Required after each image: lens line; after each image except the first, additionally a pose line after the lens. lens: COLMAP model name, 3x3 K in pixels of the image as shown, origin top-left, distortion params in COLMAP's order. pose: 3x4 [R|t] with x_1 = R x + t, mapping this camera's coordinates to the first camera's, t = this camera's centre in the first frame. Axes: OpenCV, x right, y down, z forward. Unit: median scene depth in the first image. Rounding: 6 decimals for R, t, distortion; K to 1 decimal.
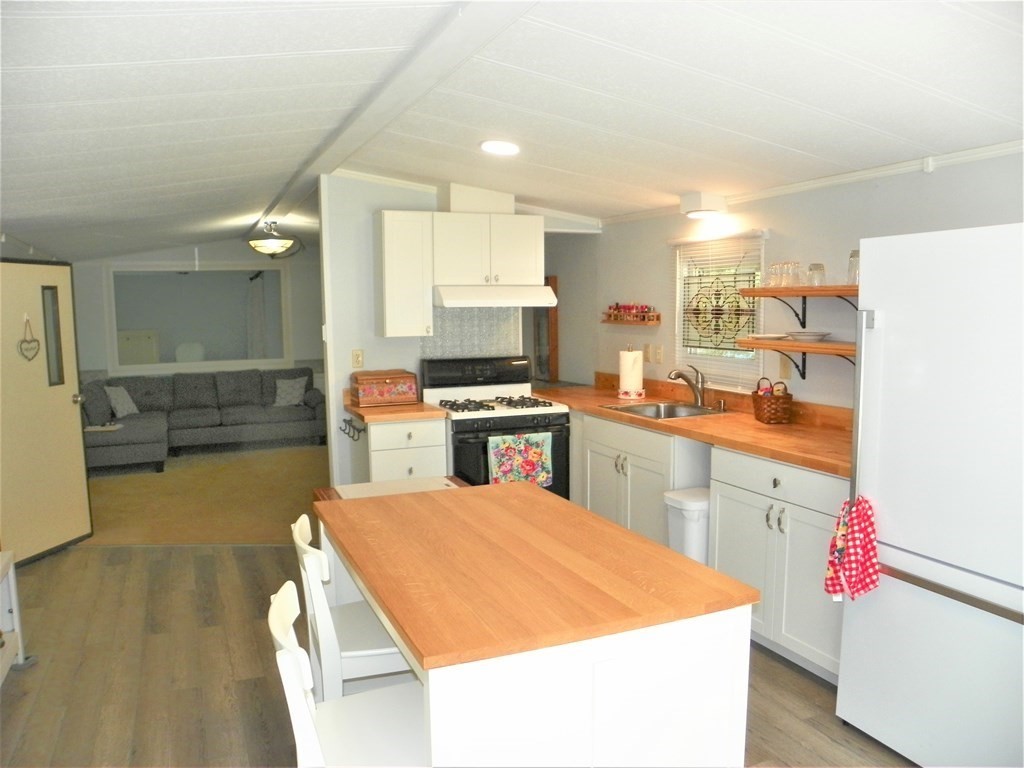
lens RADIAL K [[775.7, 0, 512.0], [0, 775.7, 384.0], [0, 0, 1]] dist [-0.106052, 0.002465]
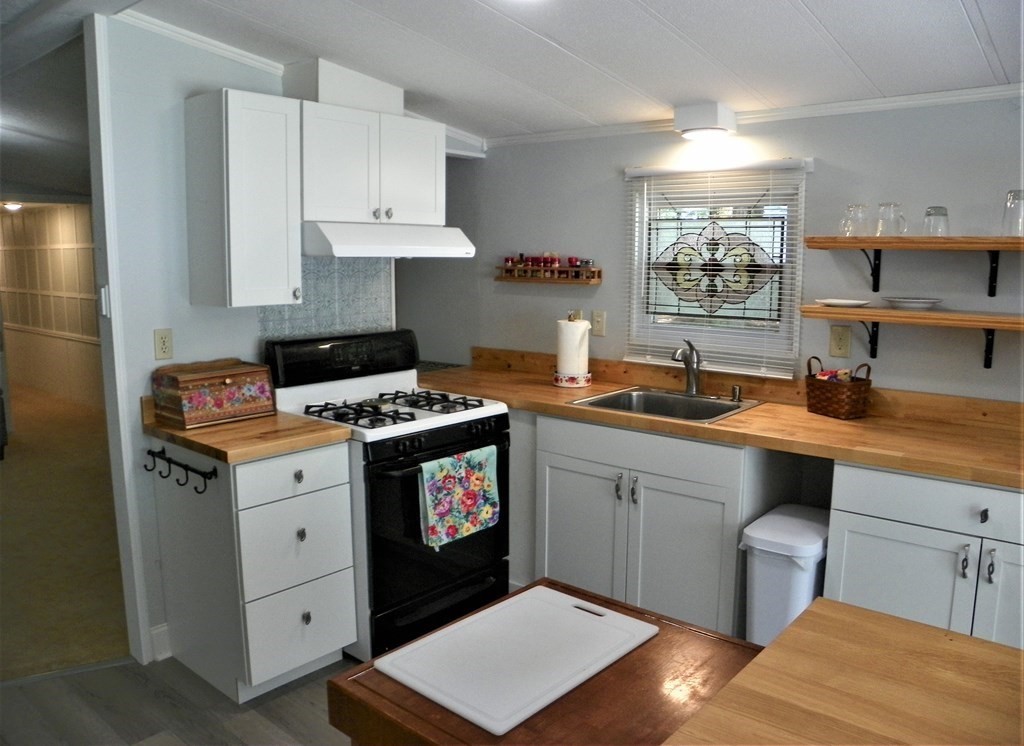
lens RADIAL K [[779.9, 0, 512.0], [0, 779.9, 373.0], [0, 0, 1]] dist [-0.157931, 0.085156]
pose [[0.898616, -0.050812, 0.435783, -0.227467], [0.031803, 0.998202, 0.050810, -0.034079], [-0.437581, -0.031799, 0.898616, 0.390593]]
